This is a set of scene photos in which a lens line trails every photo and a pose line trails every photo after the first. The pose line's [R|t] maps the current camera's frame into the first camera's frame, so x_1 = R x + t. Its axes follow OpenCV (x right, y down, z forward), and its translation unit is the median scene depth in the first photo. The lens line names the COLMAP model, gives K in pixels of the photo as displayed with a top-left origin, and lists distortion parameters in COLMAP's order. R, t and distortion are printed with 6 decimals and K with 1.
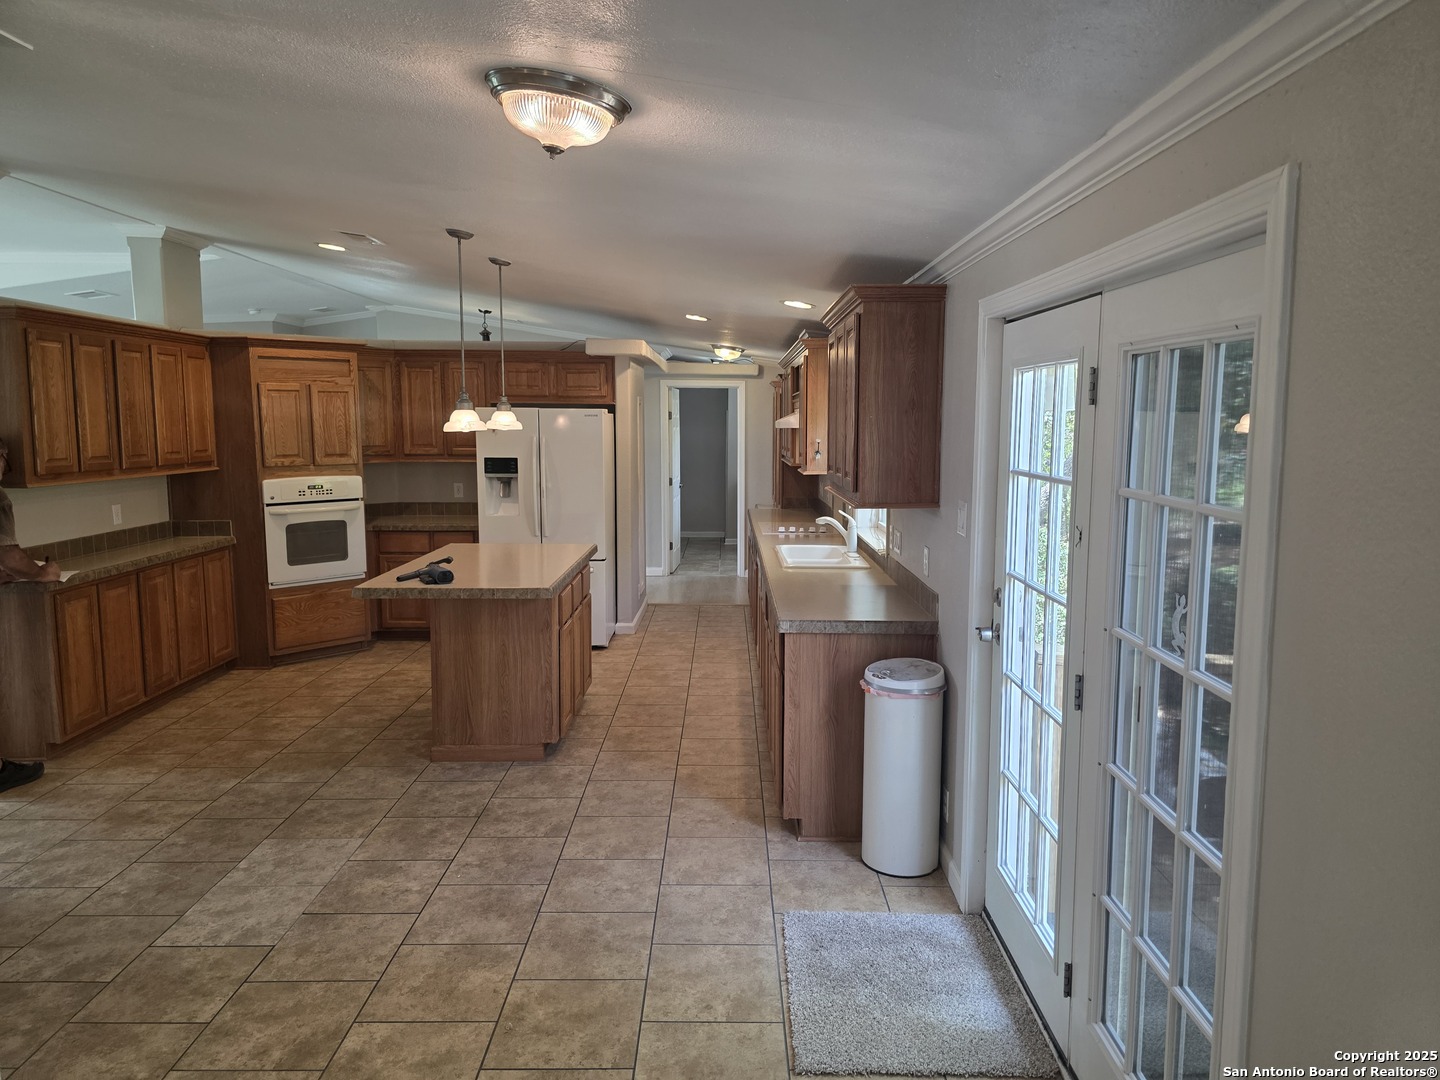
lens RADIAL K [[968.2, 0, 727.8], [0, 968.2, 539.5], [0, 0, 1]] dist [0.010823, 0.000495]
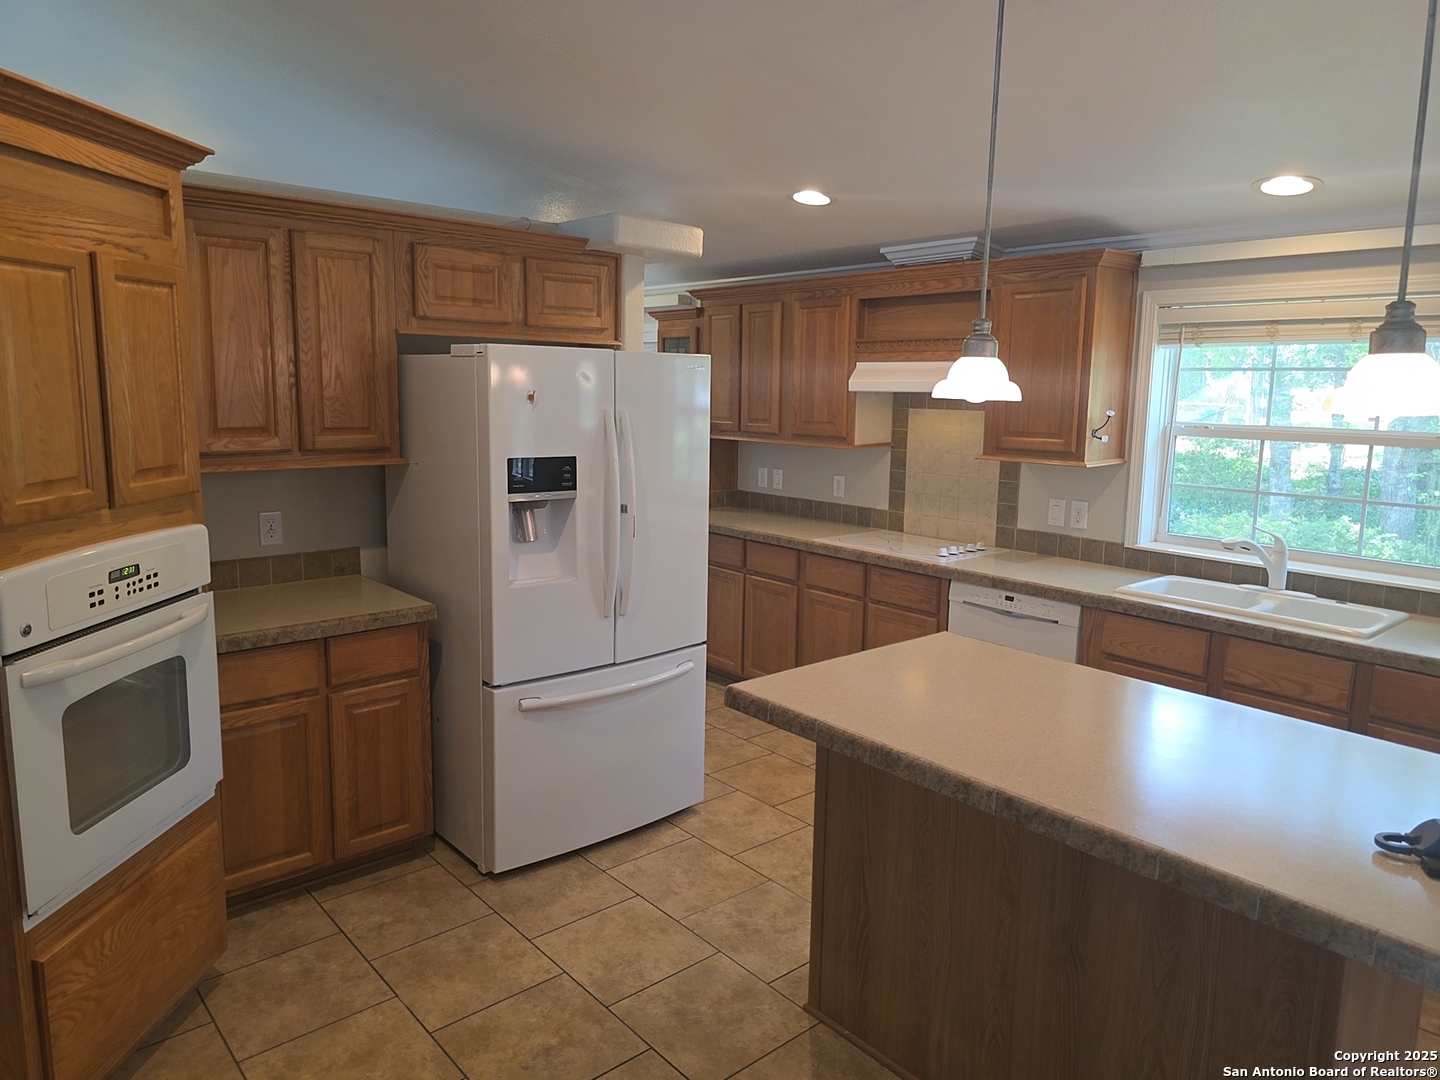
lens RADIAL K [[978.0, 0, 720.5], [0, 978.0, 527.6], [0, 0, 1]] dist [-0.002466, -0.000813]
pose [[0.758698, -0.086448, 0.645681, -0.795557], [0.064391, 0.996254, 0.057723, -0.123810], [-0.648252, -0.002218, 0.761422, 1.021523]]
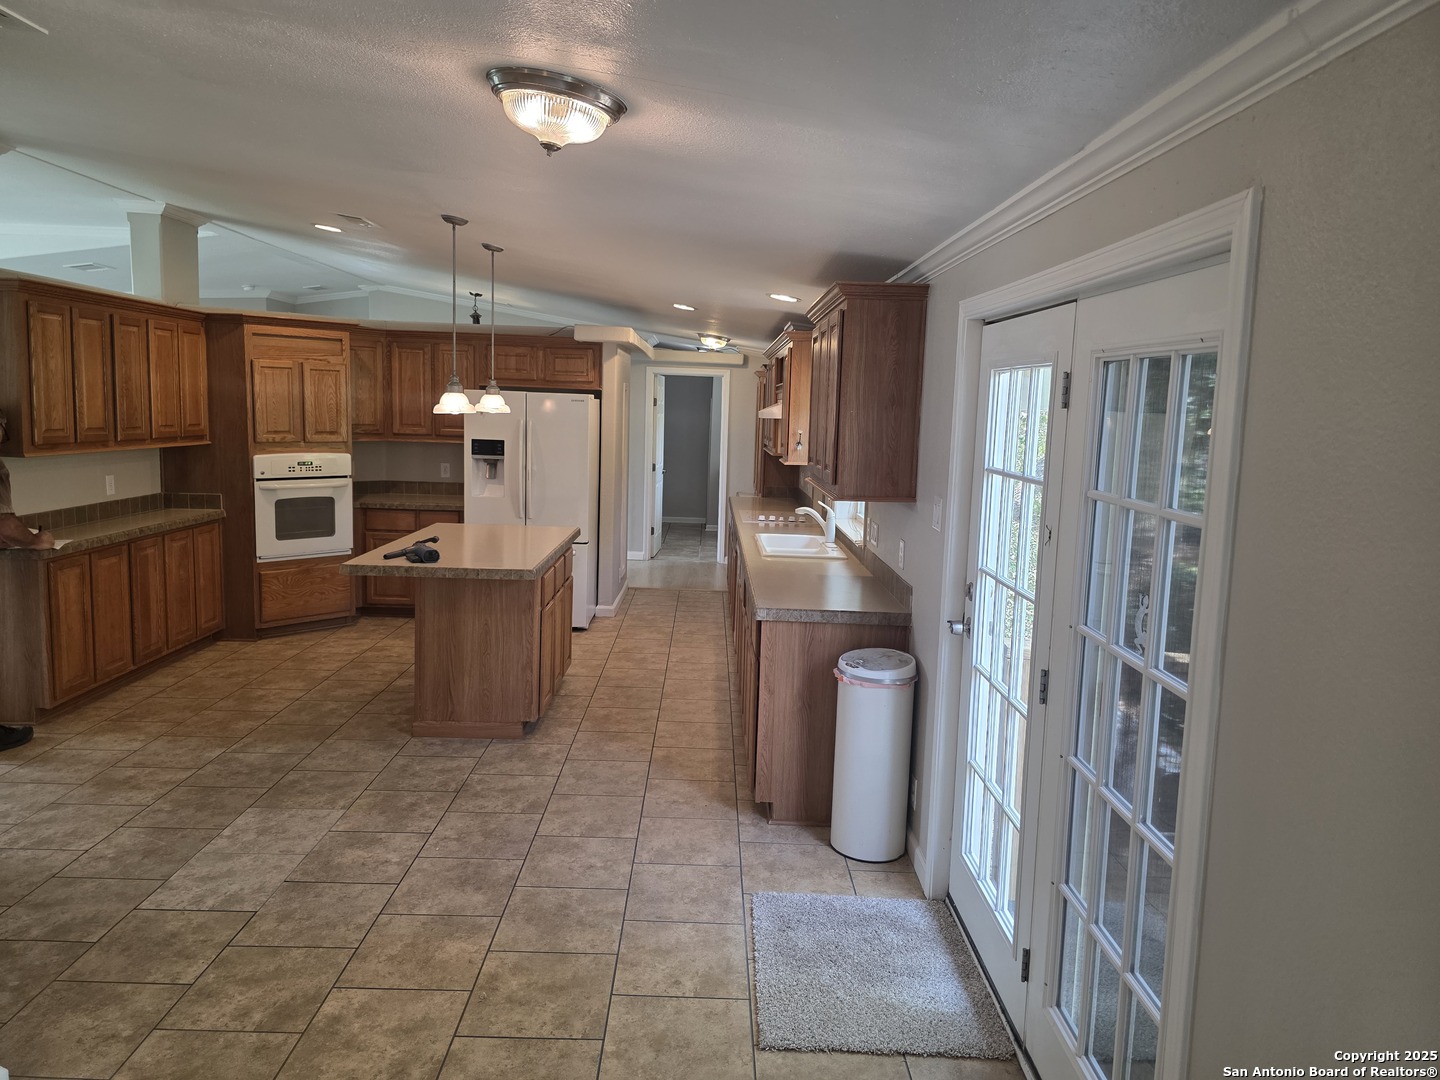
lens RADIAL K [[968.2, 0, 707.8], [0, 968.2, 512.6], [0, 0, 1]] dist [0.010823, 0.000495]
pose [[0.999610, 0.027912, -0.001131, -0.000048], [-0.027923, 0.999548, -0.011148, -0.004856], [0.000819, 0.011176, 0.999937, -0.027717]]
